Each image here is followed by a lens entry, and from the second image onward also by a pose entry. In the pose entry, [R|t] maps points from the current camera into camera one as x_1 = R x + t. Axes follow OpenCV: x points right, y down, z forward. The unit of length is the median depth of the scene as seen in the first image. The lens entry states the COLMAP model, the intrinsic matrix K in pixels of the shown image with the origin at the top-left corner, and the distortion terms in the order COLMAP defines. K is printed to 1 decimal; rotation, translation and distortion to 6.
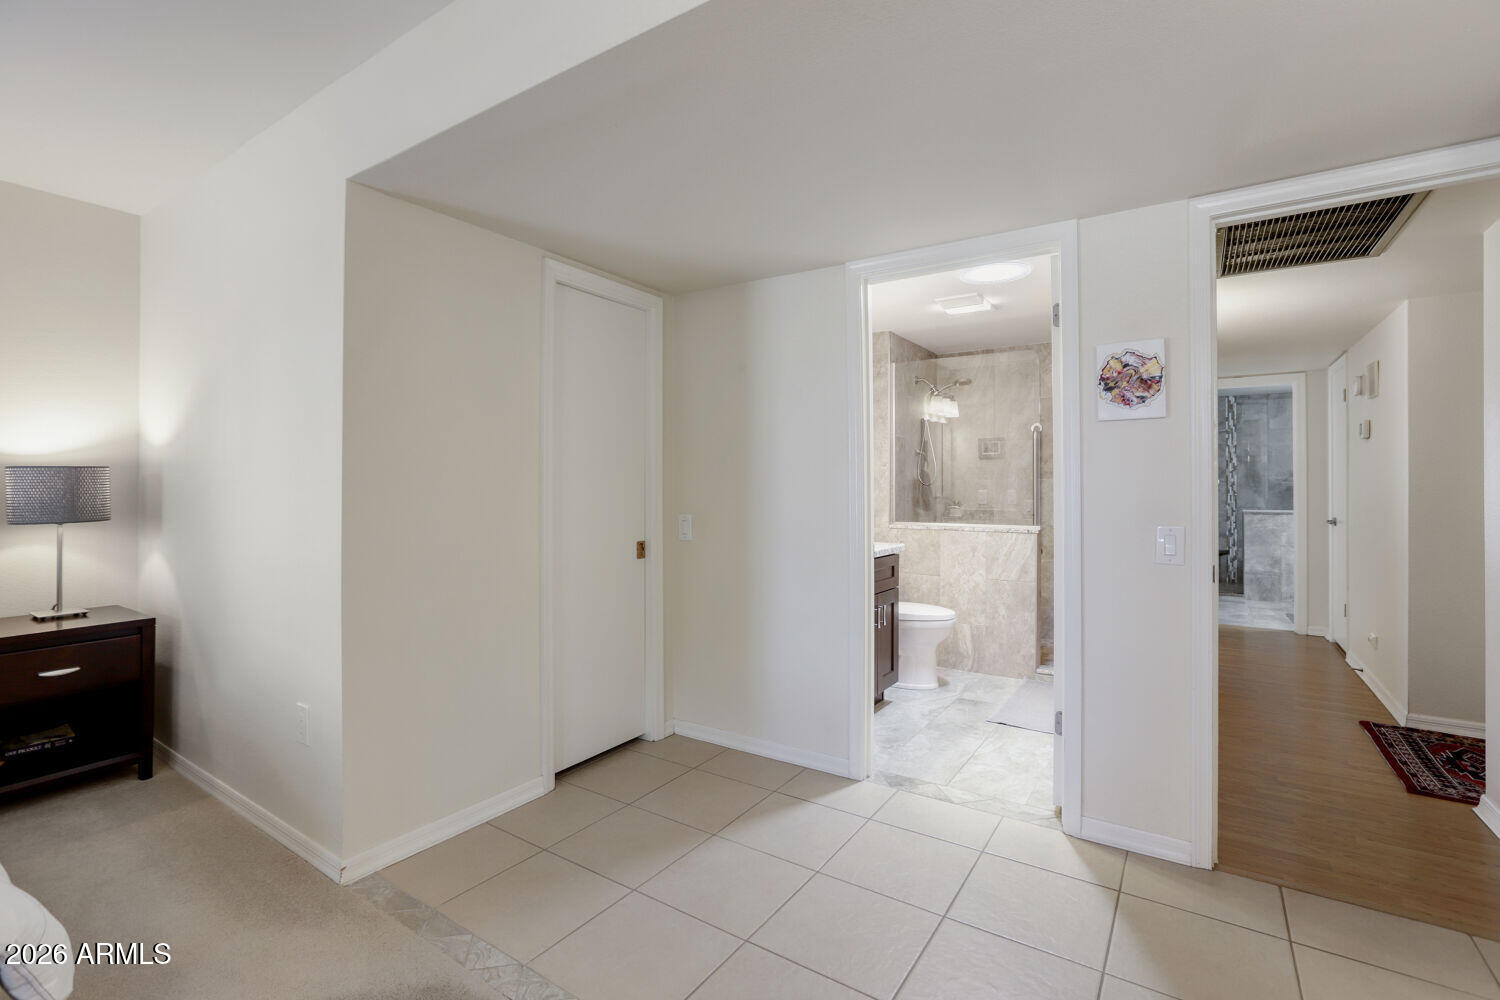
lens RADIAL K [[685.9, 0, 742.6], [0, 685.9, 488.2], [0, 0, 1]] dist [-0.016113, -0.000533]
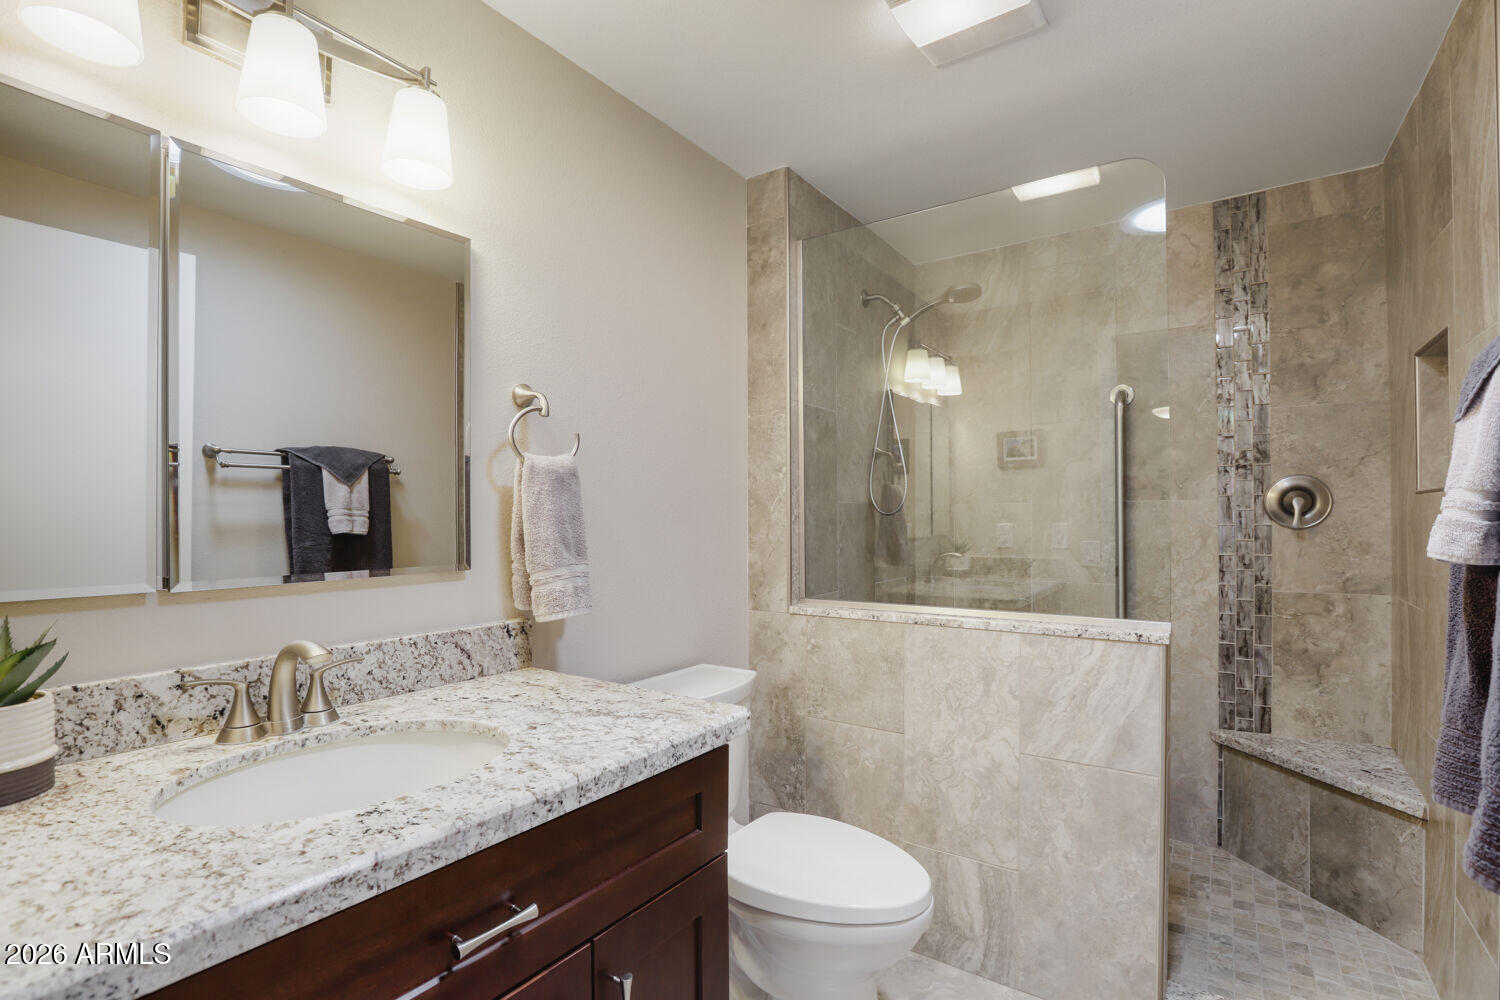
lens RADIAL K [[685.9, 0, 699.0], [0, 685.9, 518.0], [0, 0, 1]] dist [-0.016113, -0.000533]
pose [[0.996815, -0.006897, -0.079453, 0.203037], [0.006767, 0.999975, -0.001907, -0.002325], [0.079465, 0.001363, 0.996837, 0.590970]]
